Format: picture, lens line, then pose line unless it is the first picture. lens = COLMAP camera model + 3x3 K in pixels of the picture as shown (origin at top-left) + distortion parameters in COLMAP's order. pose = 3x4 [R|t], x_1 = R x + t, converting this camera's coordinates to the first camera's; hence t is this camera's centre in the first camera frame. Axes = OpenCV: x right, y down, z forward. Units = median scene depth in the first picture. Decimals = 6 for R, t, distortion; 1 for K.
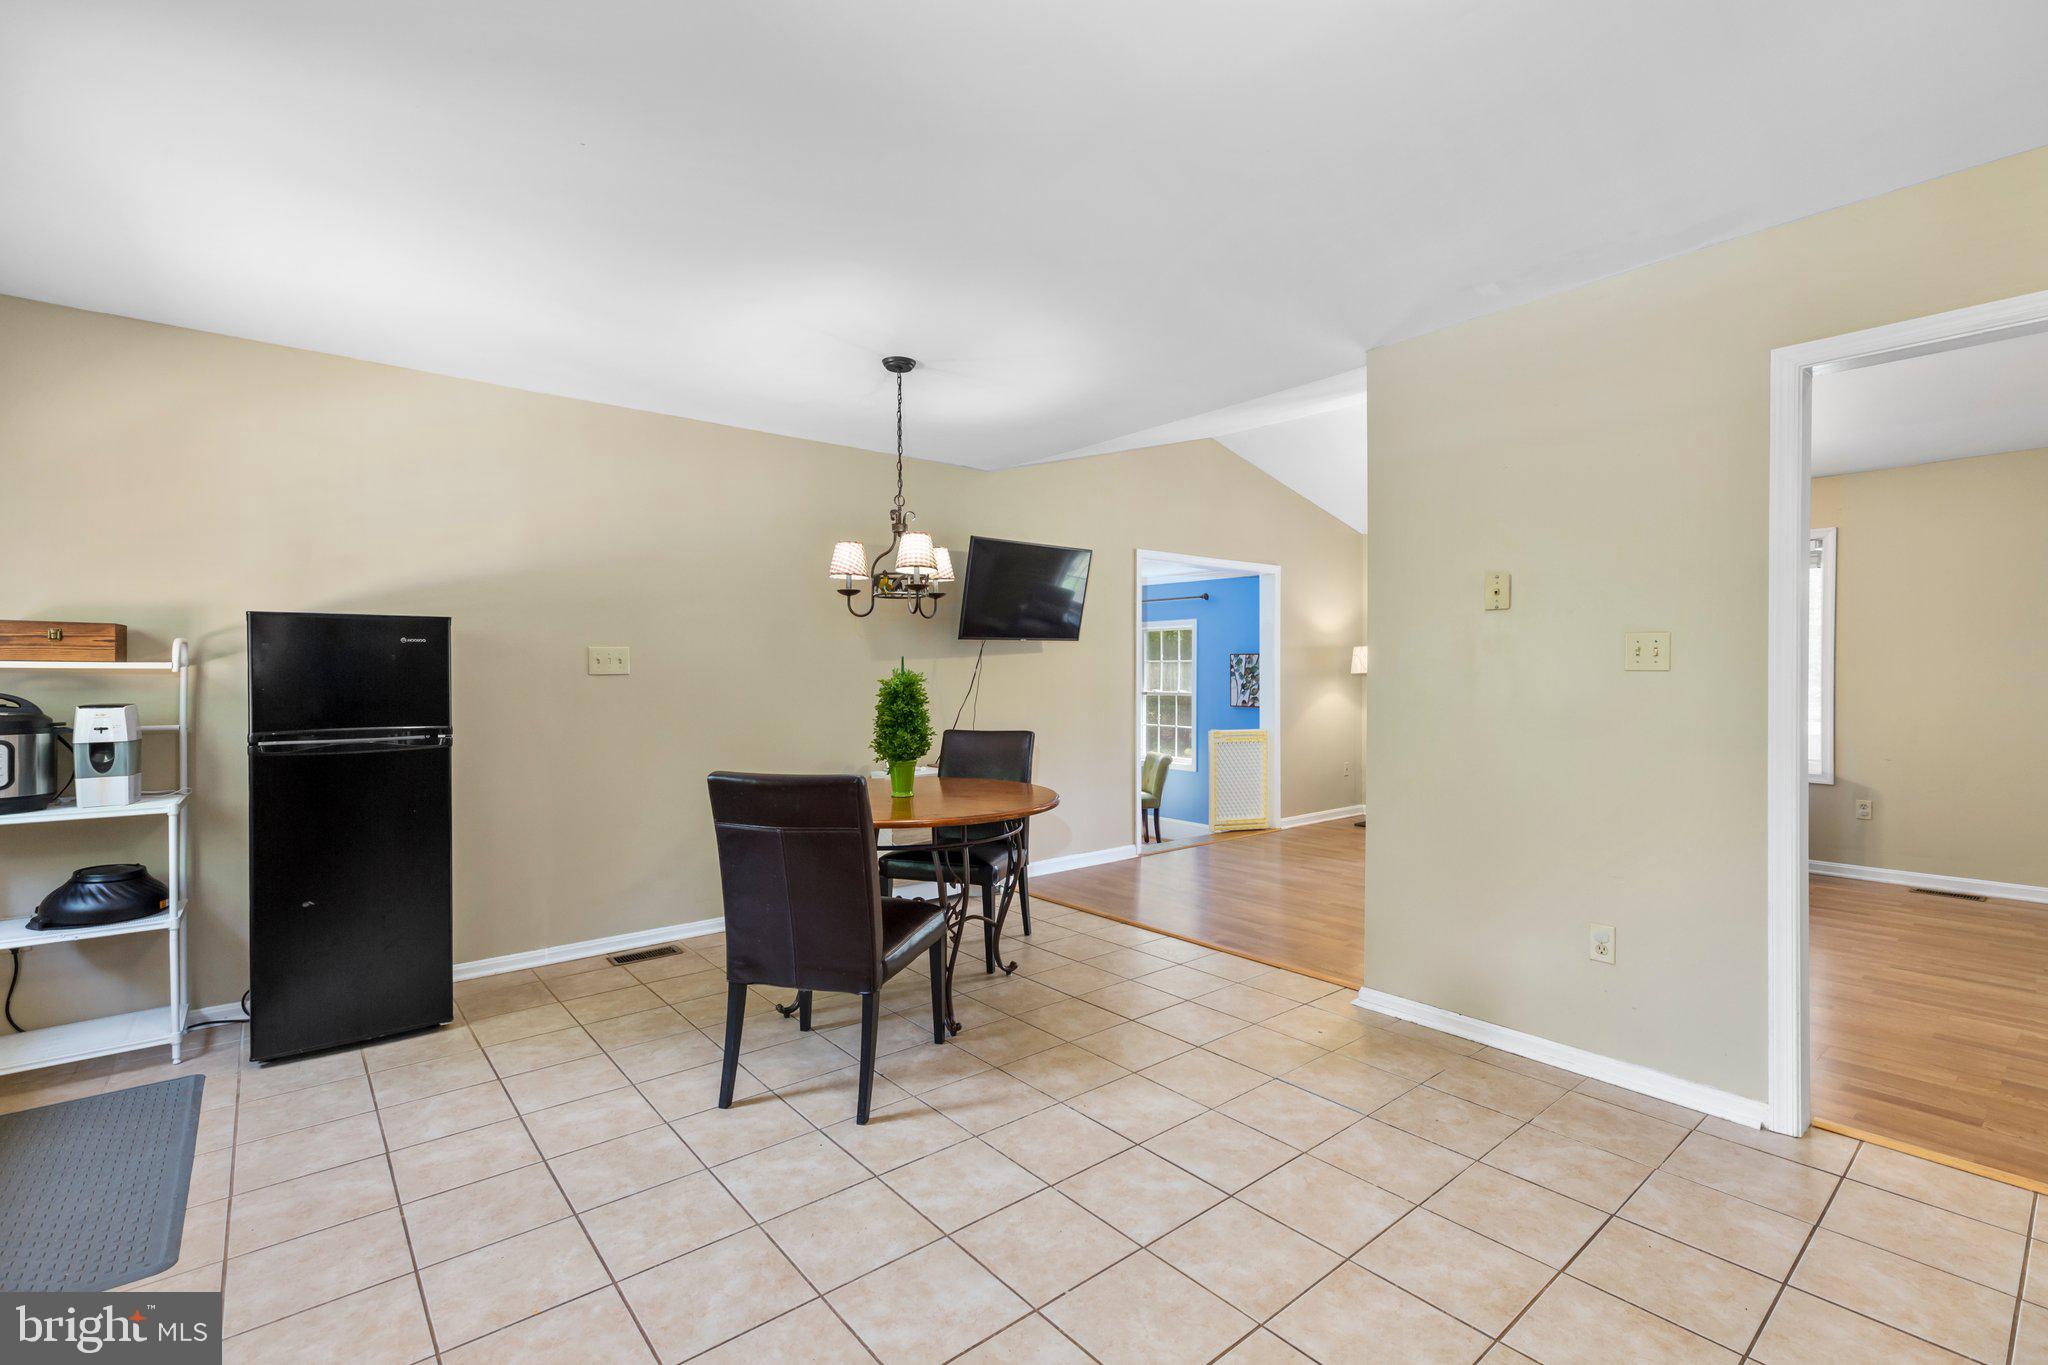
lens RADIAL K [[911.3, 0, 1023.4], [0, 911.3, 681.5], [0, 0, 1]] dist [0.005222, -0.000156]
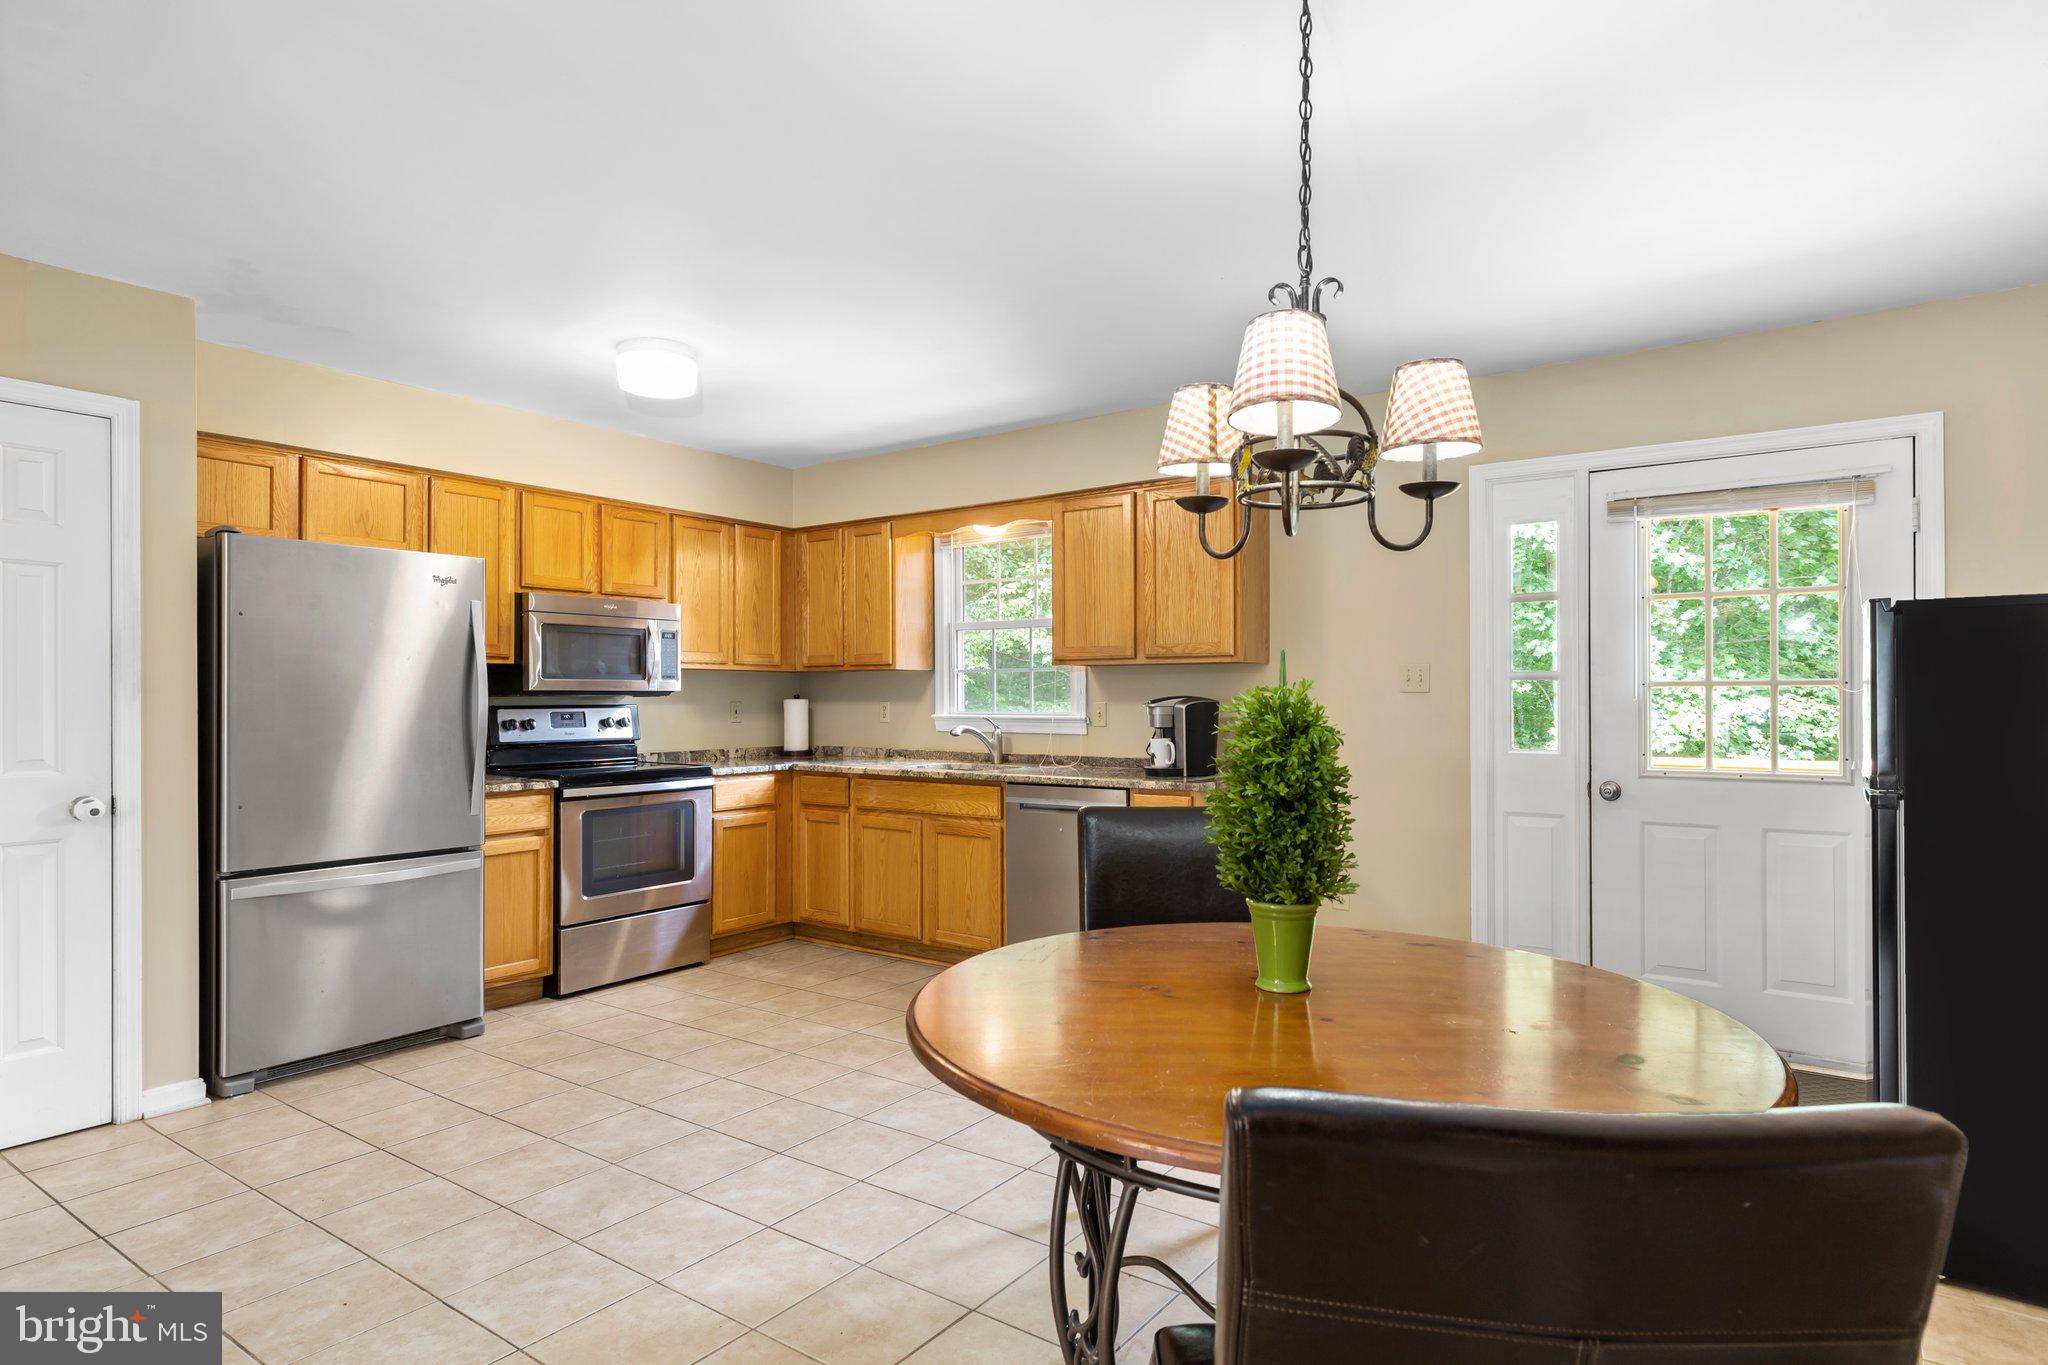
lens RADIAL K [[1121.7, 0, 1024.1], [0, 1121.7, 692.7], [0, 0, 1]] dist [0.004255, 0.000001]
pose [[-0.967985, 0.002288, -0.250998, 0.114633], [0.000219, 0.999966, 0.008270, -0.014712], [0.251008, 0.007950, -0.967952, 1.540579]]
